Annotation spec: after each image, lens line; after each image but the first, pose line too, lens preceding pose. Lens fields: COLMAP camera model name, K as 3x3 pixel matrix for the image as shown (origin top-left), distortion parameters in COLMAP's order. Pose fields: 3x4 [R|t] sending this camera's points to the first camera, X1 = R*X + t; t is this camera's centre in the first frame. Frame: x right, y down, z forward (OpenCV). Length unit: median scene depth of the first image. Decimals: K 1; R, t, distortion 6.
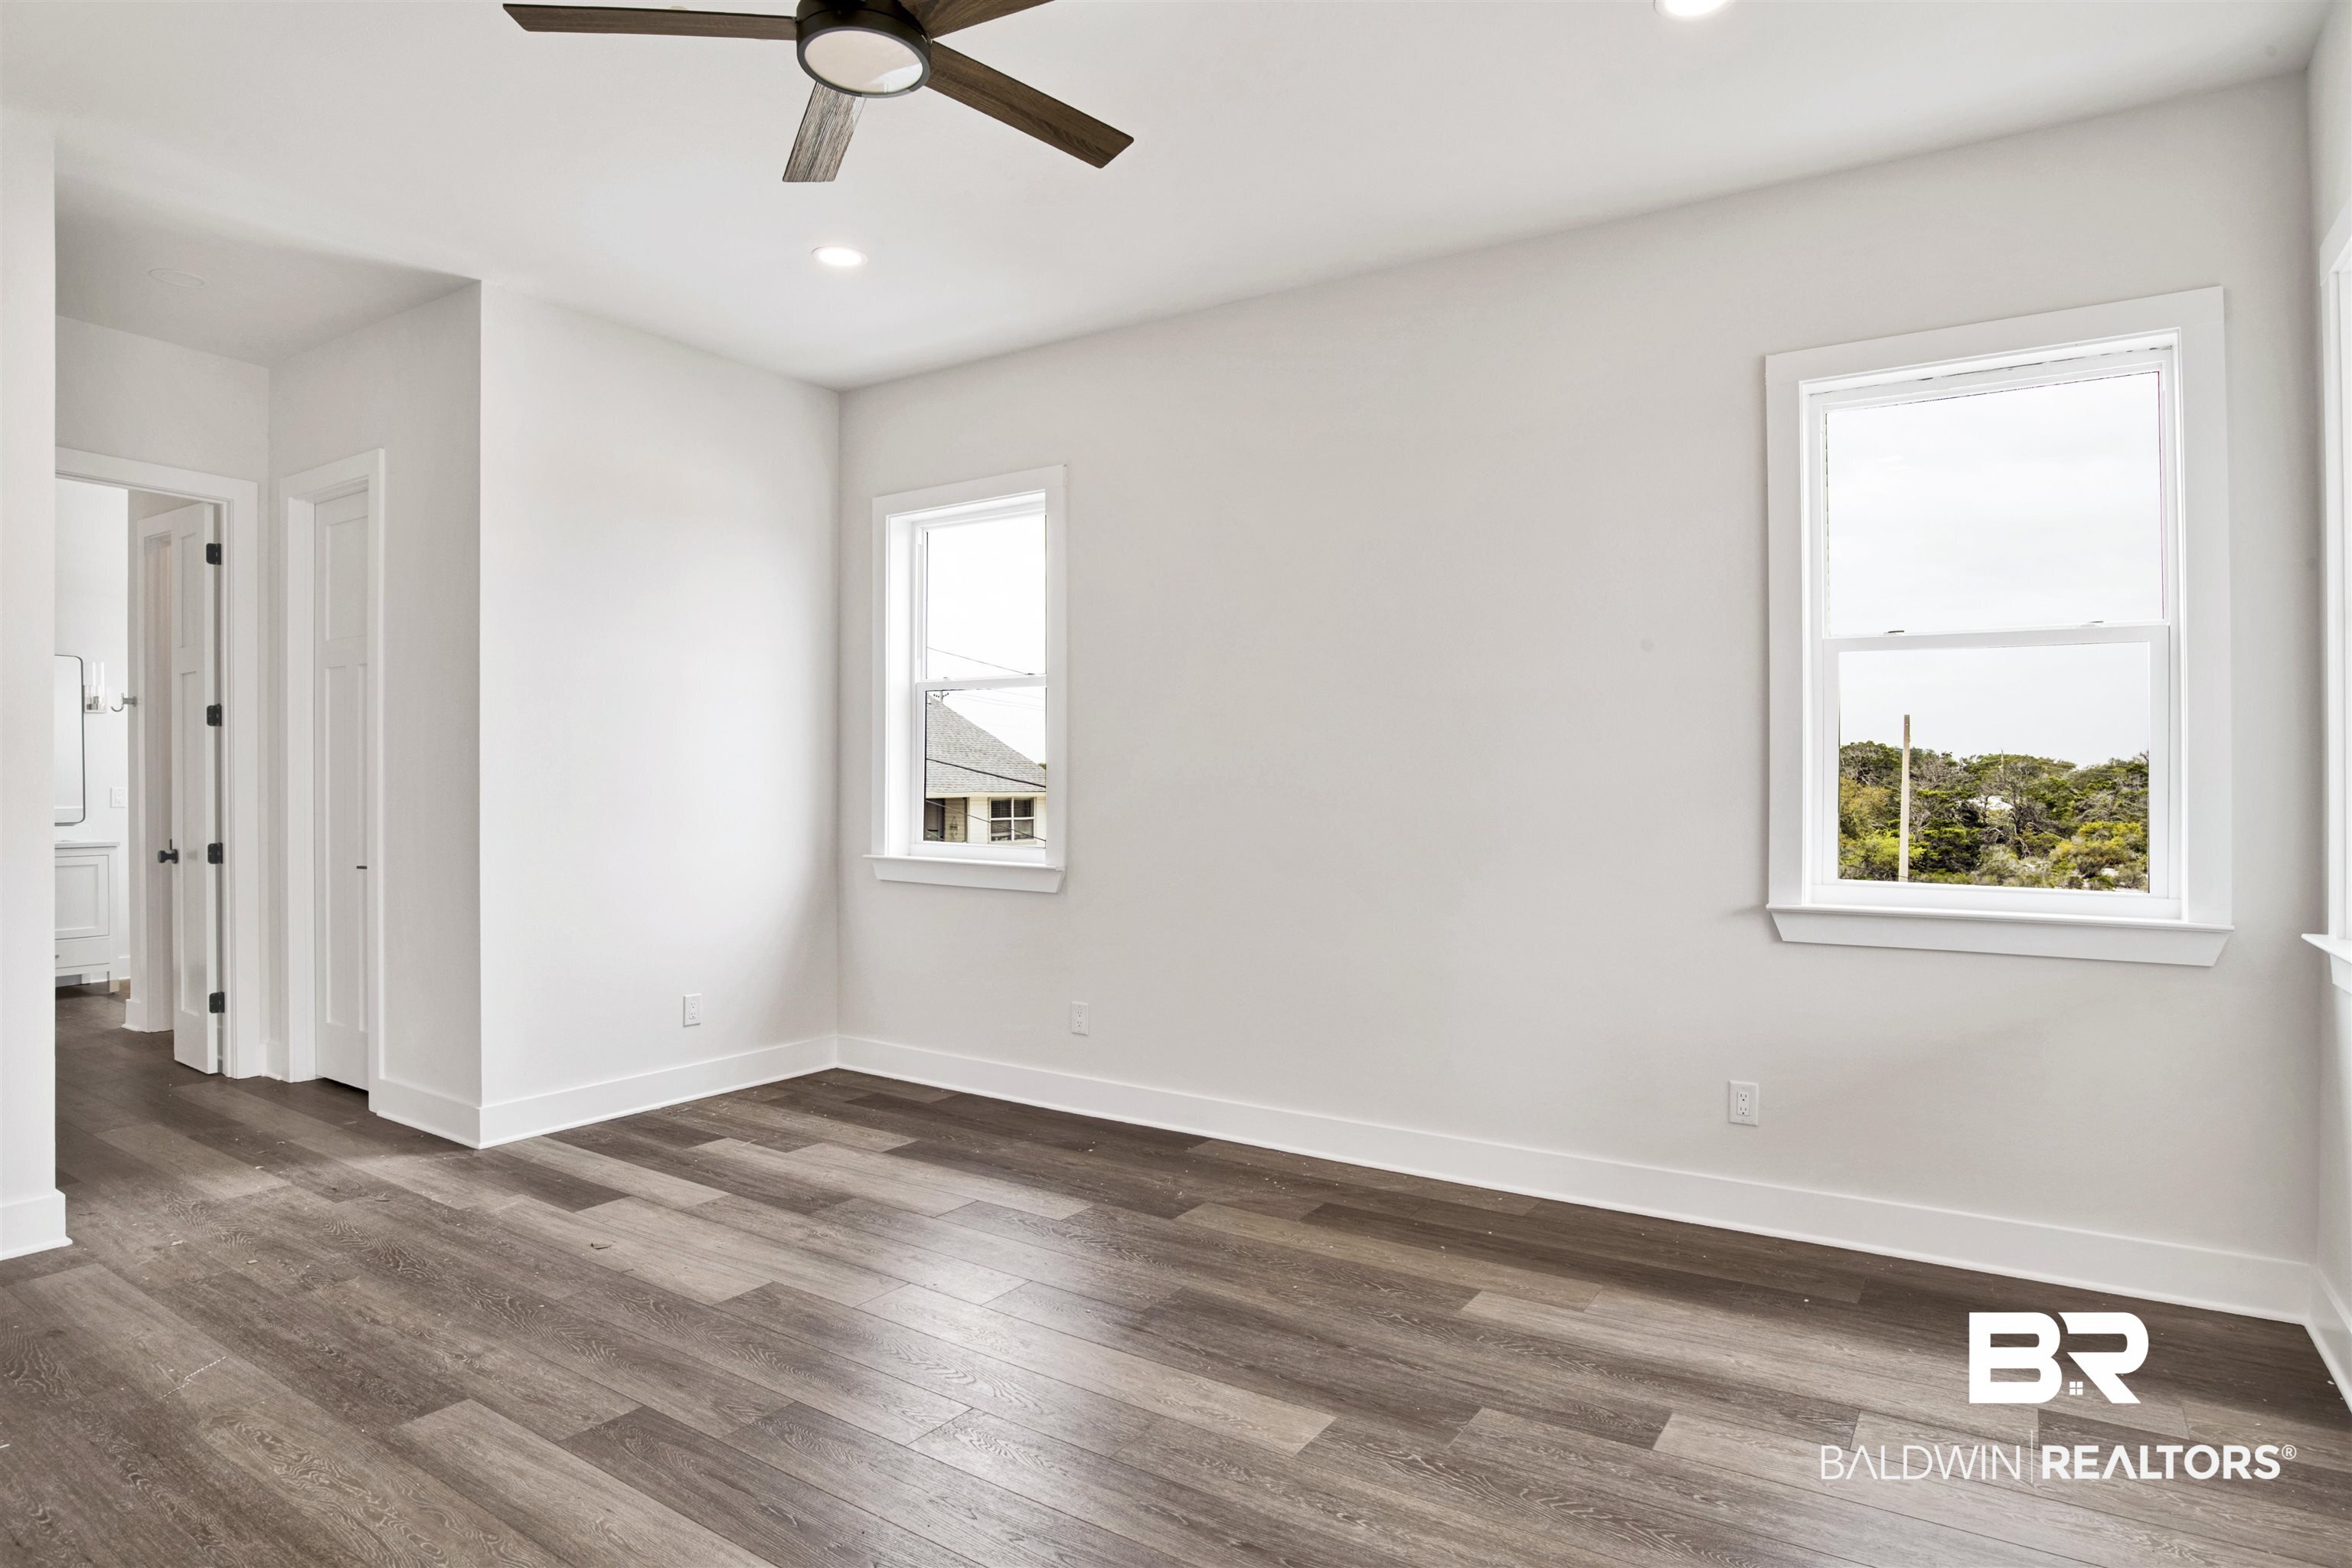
lens RADIAL K [[1284.5, 0, 1190.9], [0, 1284.5, 769.1], [0, 0, 1]] dist [-0.041972, 0.010889]
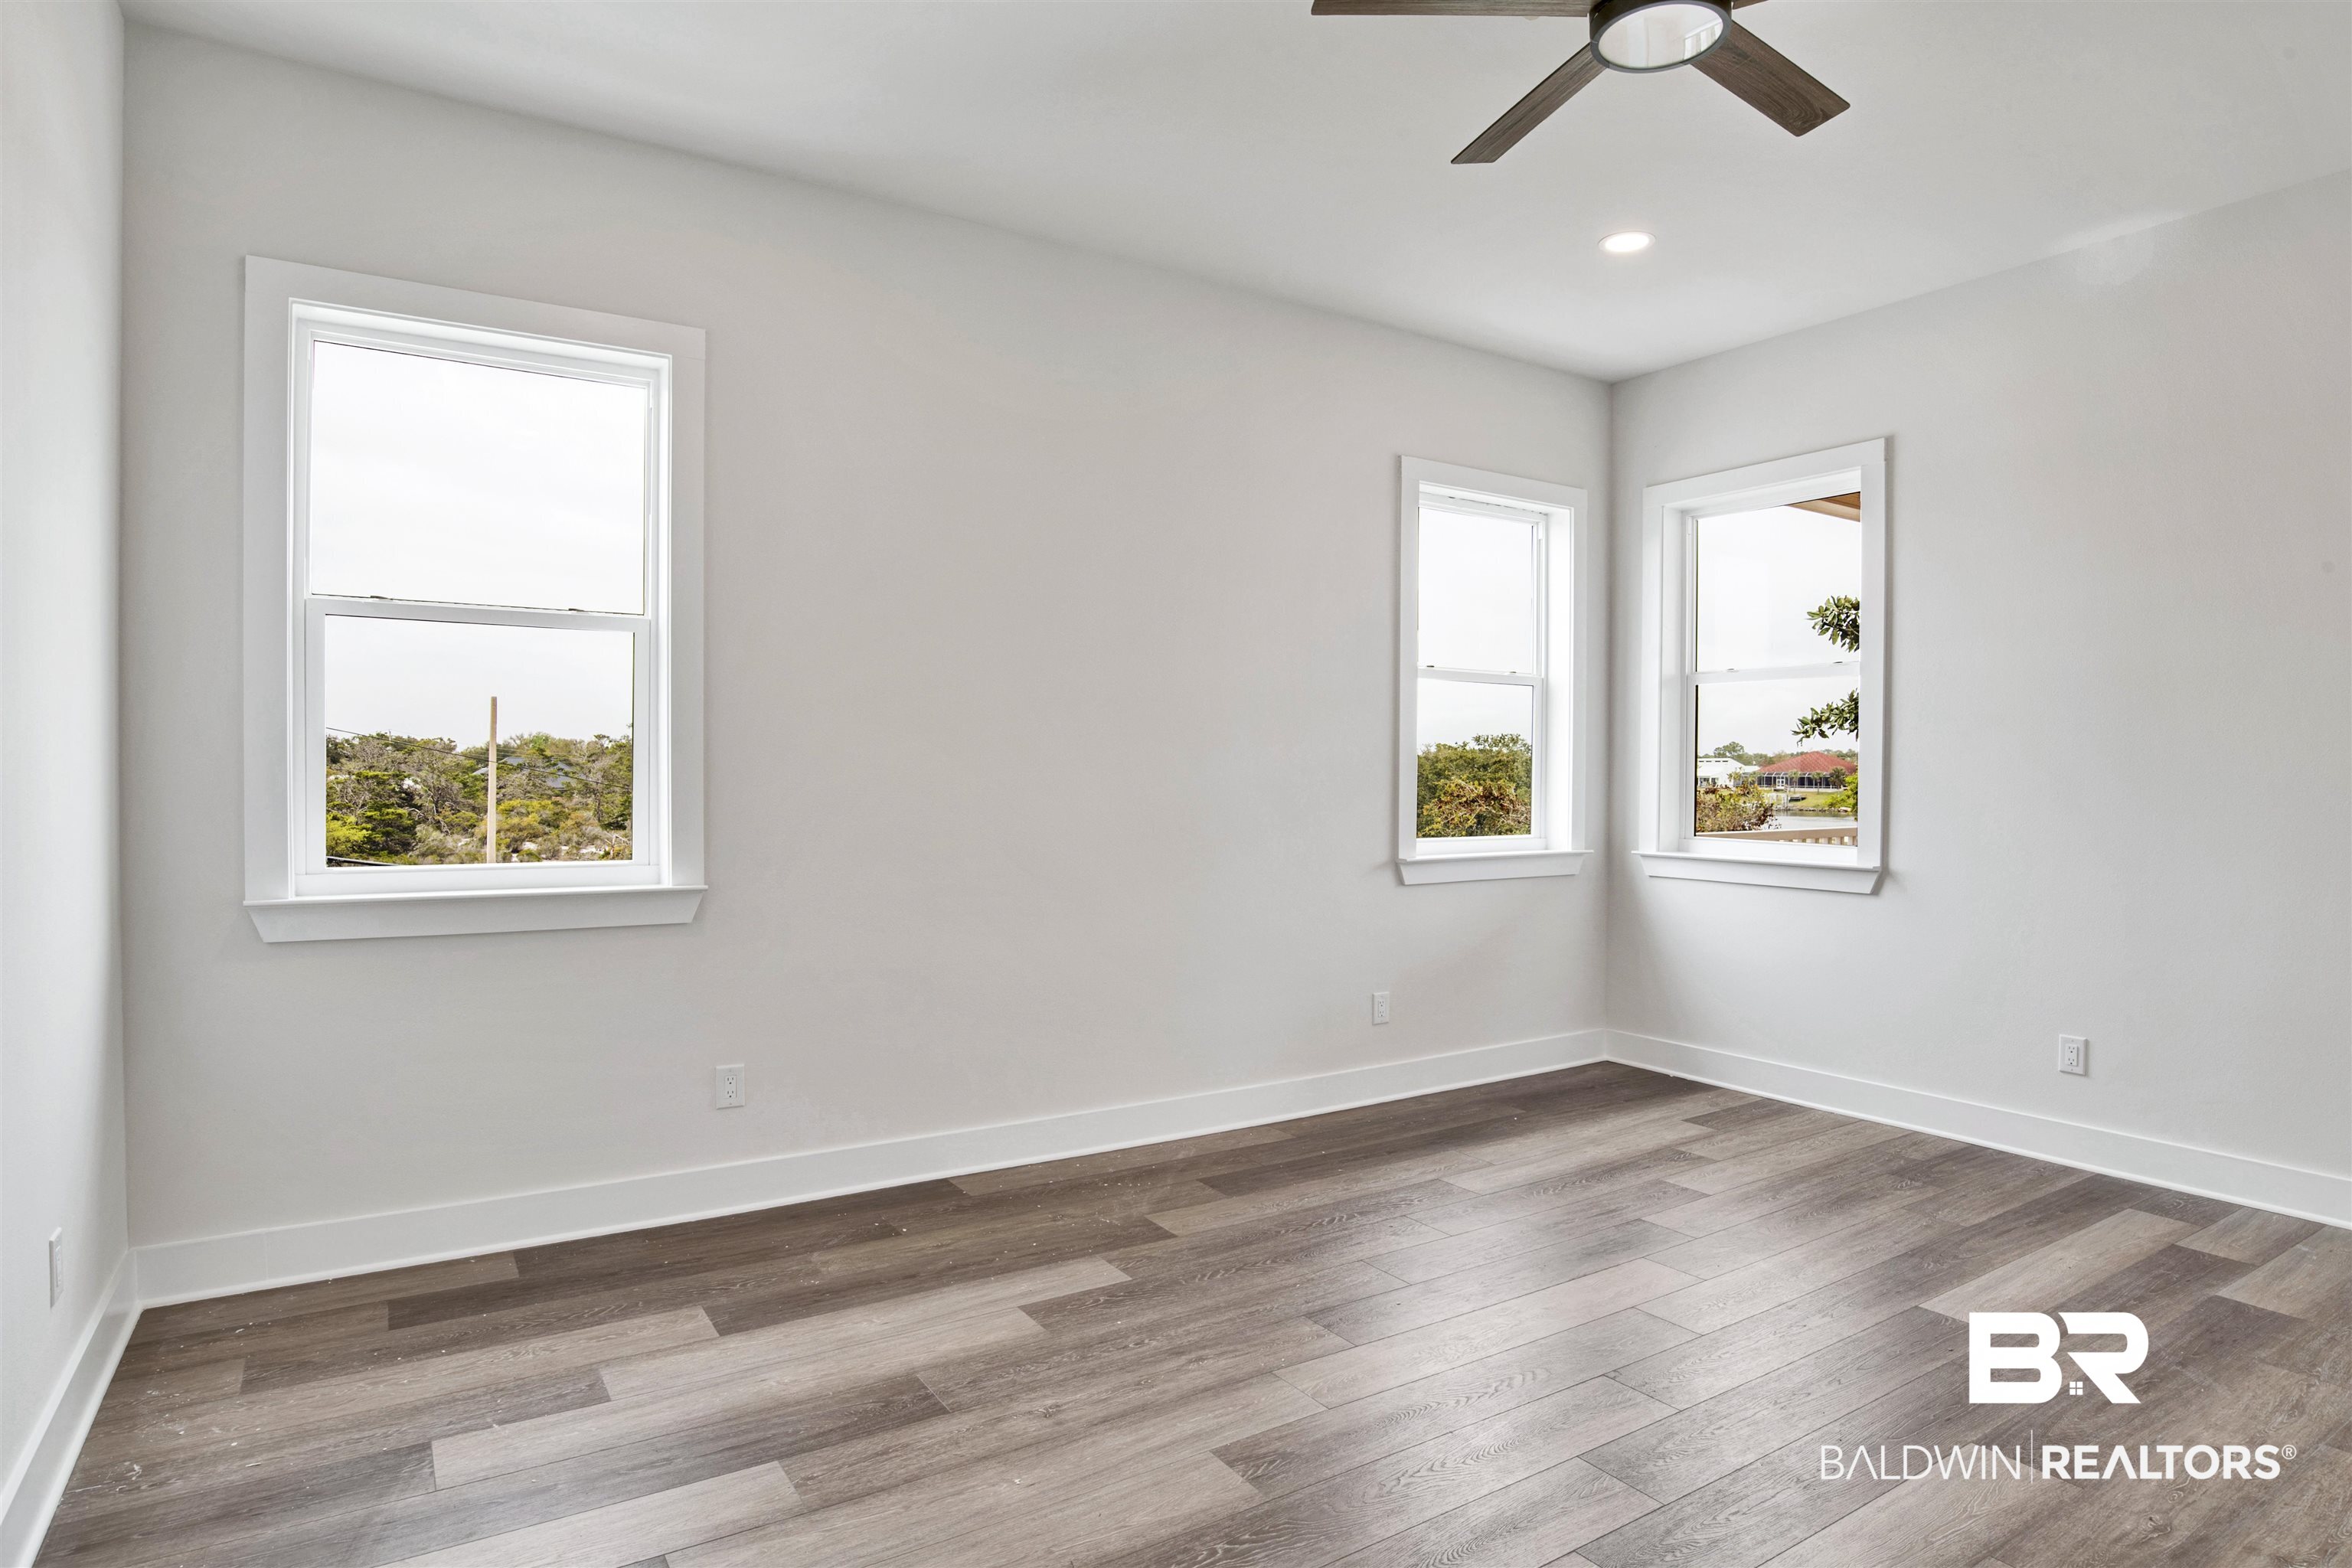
lens RADIAL K [[1284.5, 0, 1191.1], [0, 1284.5, 784.8], [0, 0, 1]] dist [-0.041972, 0.010889]
pose [[0.416473, -0.013263, 0.909051, -0.655801], [-0.011923, 0.999728, 0.020048, 0.001386], [-0.909070, -0.019188, 0.416201, 0.462457]]
